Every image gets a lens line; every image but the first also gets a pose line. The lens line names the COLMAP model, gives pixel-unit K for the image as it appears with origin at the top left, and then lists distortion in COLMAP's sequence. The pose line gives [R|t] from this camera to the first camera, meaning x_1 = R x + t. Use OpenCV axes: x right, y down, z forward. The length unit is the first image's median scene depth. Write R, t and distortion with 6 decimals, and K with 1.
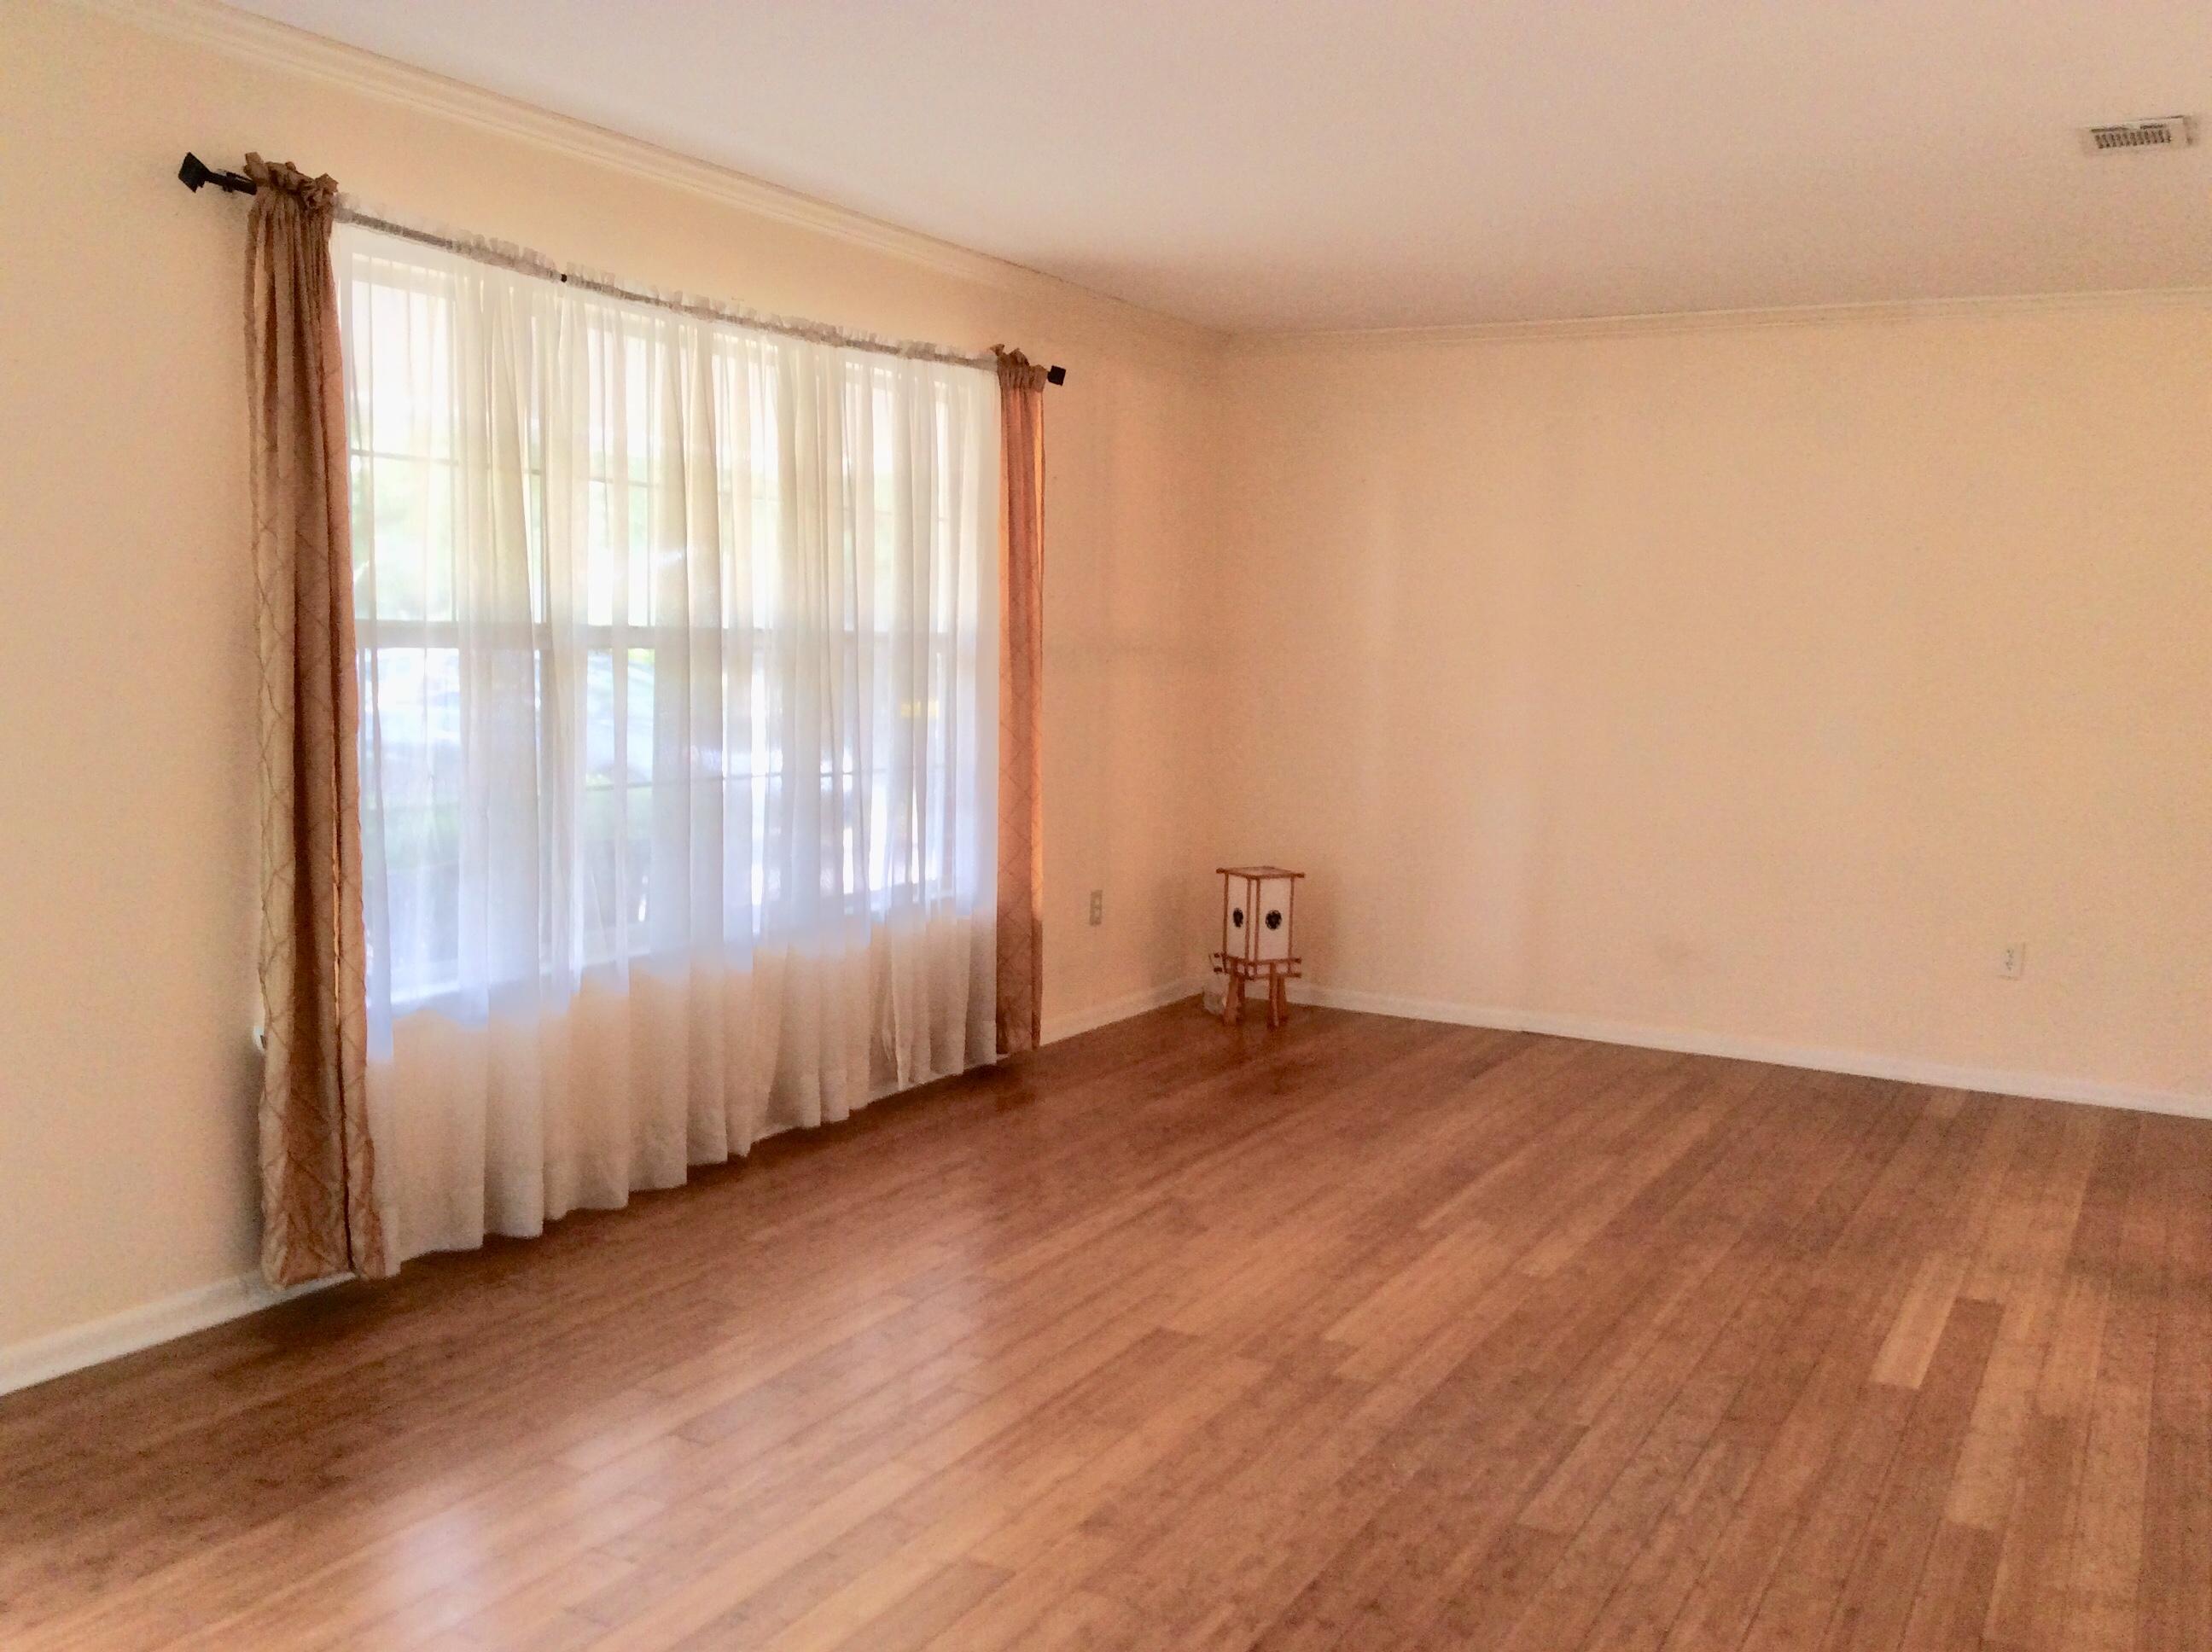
lens RADIAL K [[2033.4, 0, 1106.0], [0, 2033.4, 826.0], [0, 0, 1]] dist [0.132056, -0.250513]
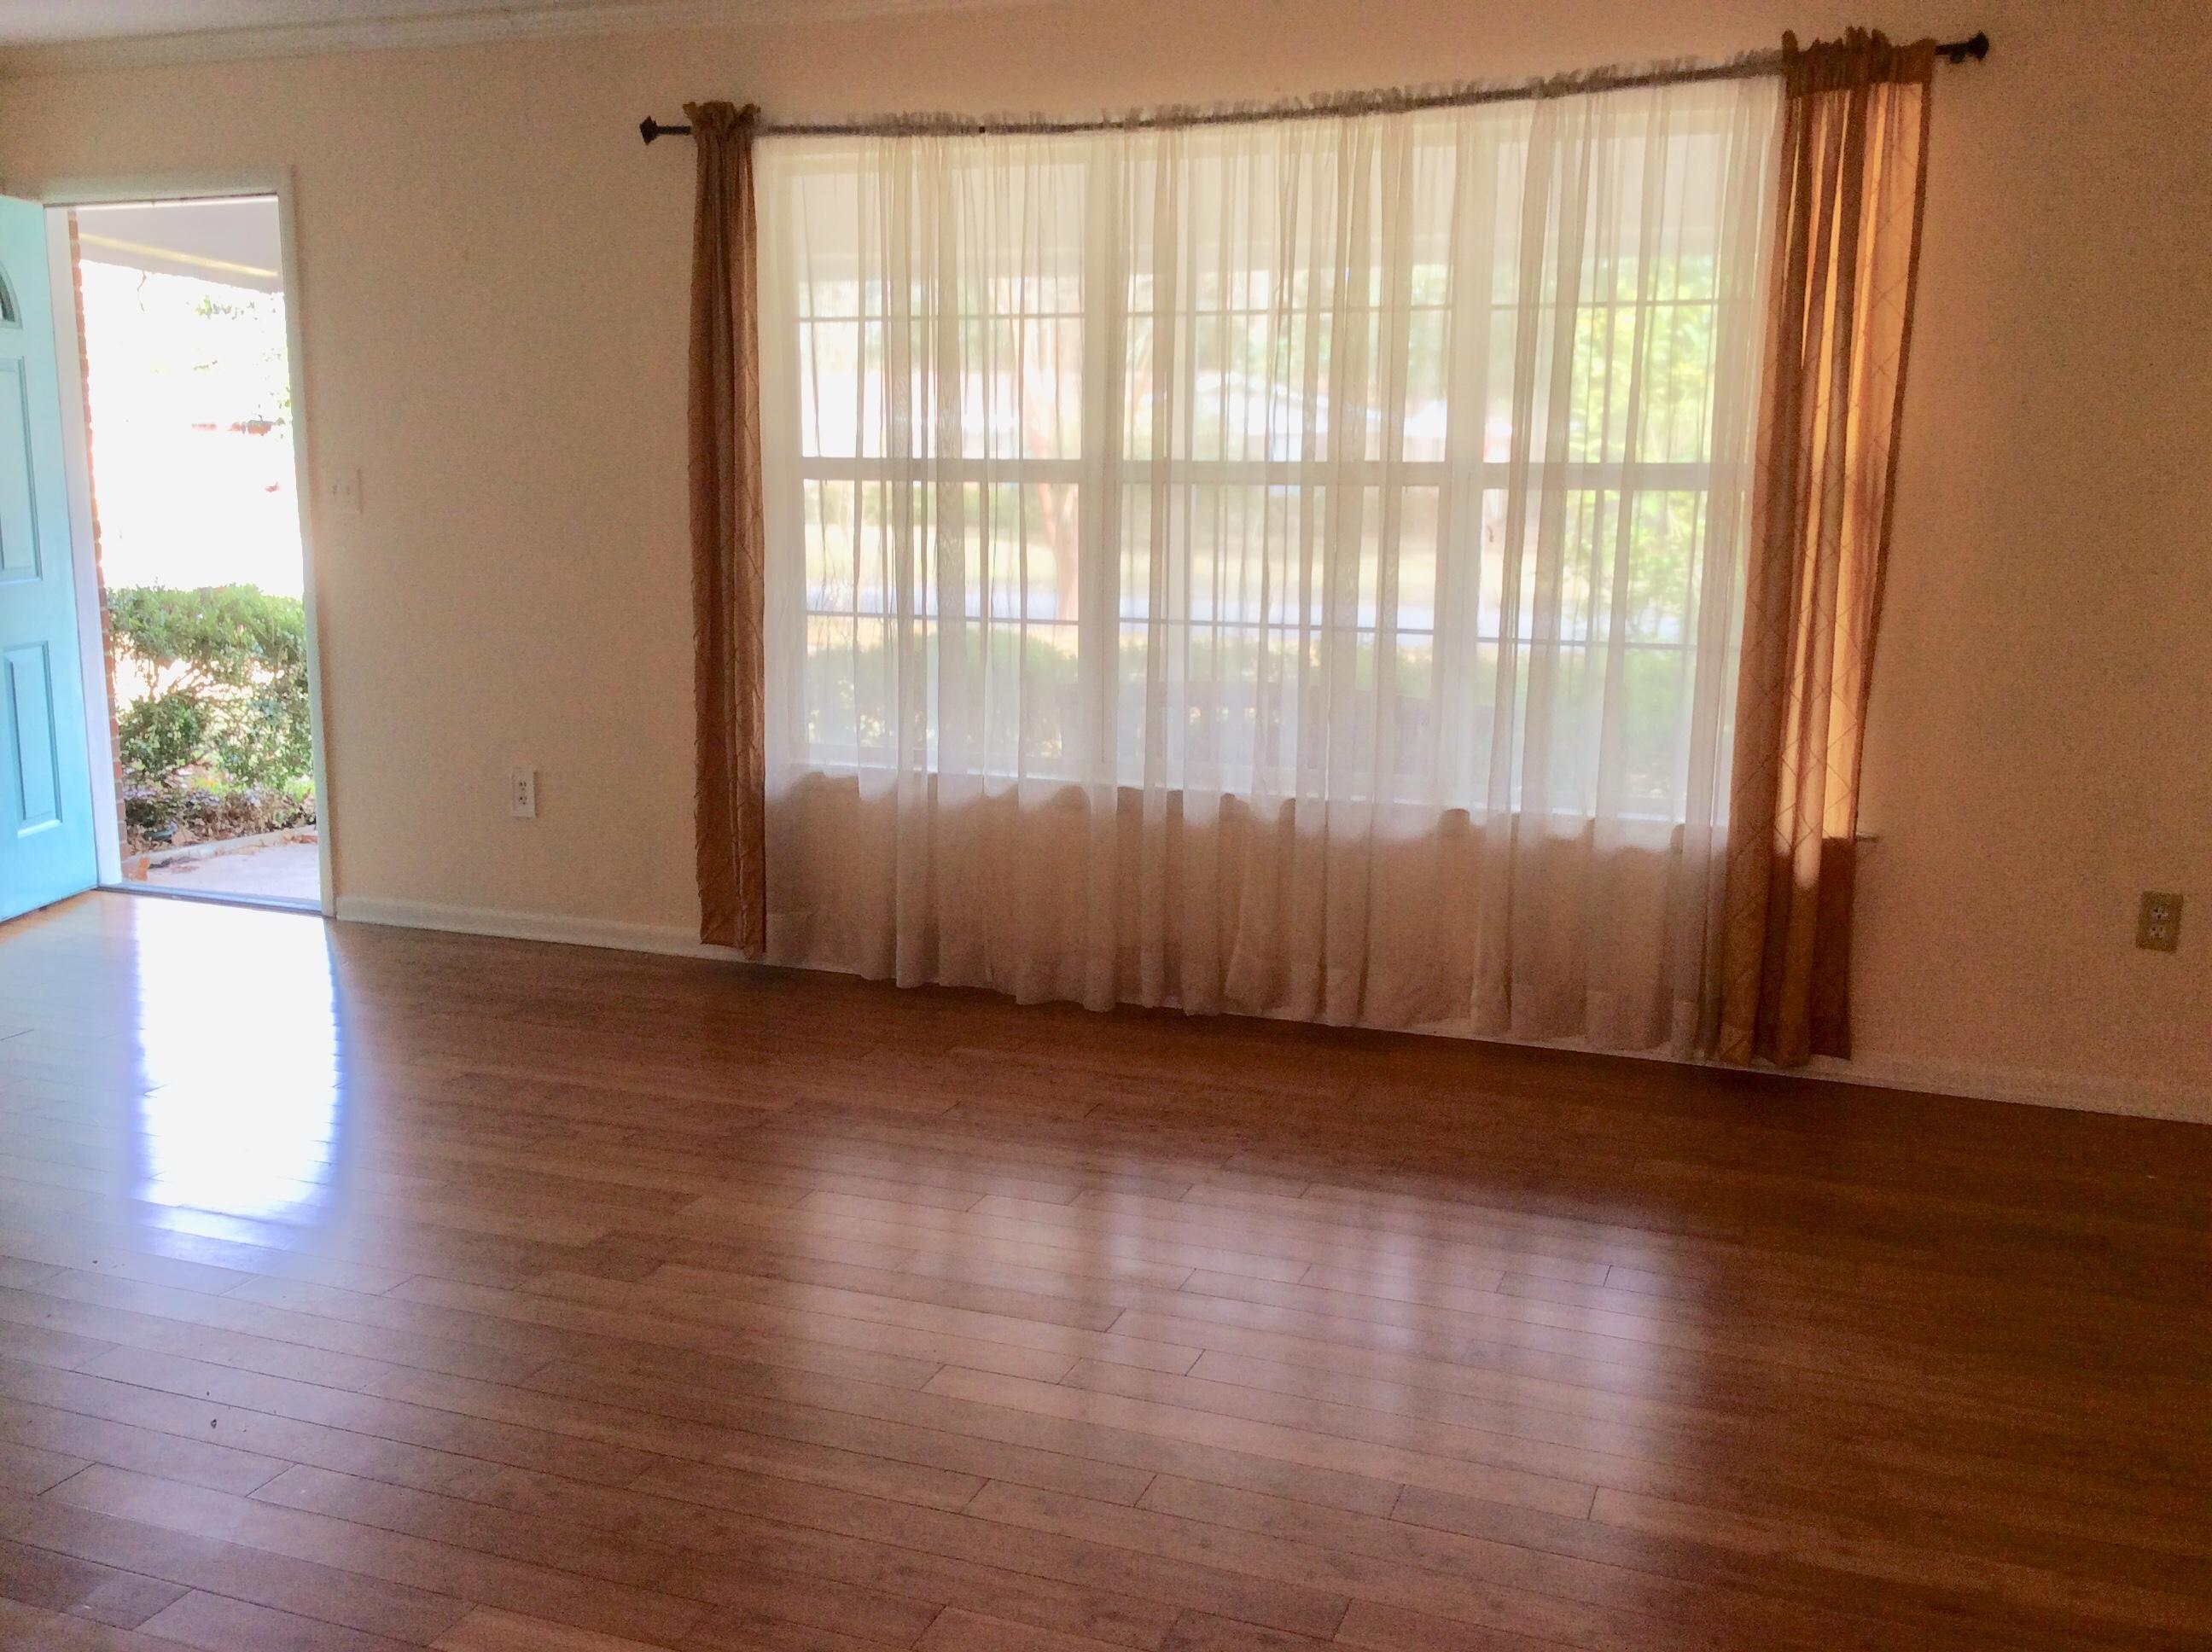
lens RADIAL K [[1999.7, 0, 1106.0], [0, 1999.7, 826.0], [0, 0, 1]] dist [0.127324, -0.249471]
pose [[0.133501, 0.152896, -0.979183, 0.799136], [-0.102328, 0.984873, 0.139833, -0.058889], [0.985752, 0.081530, 0.147127, 0.894871]]
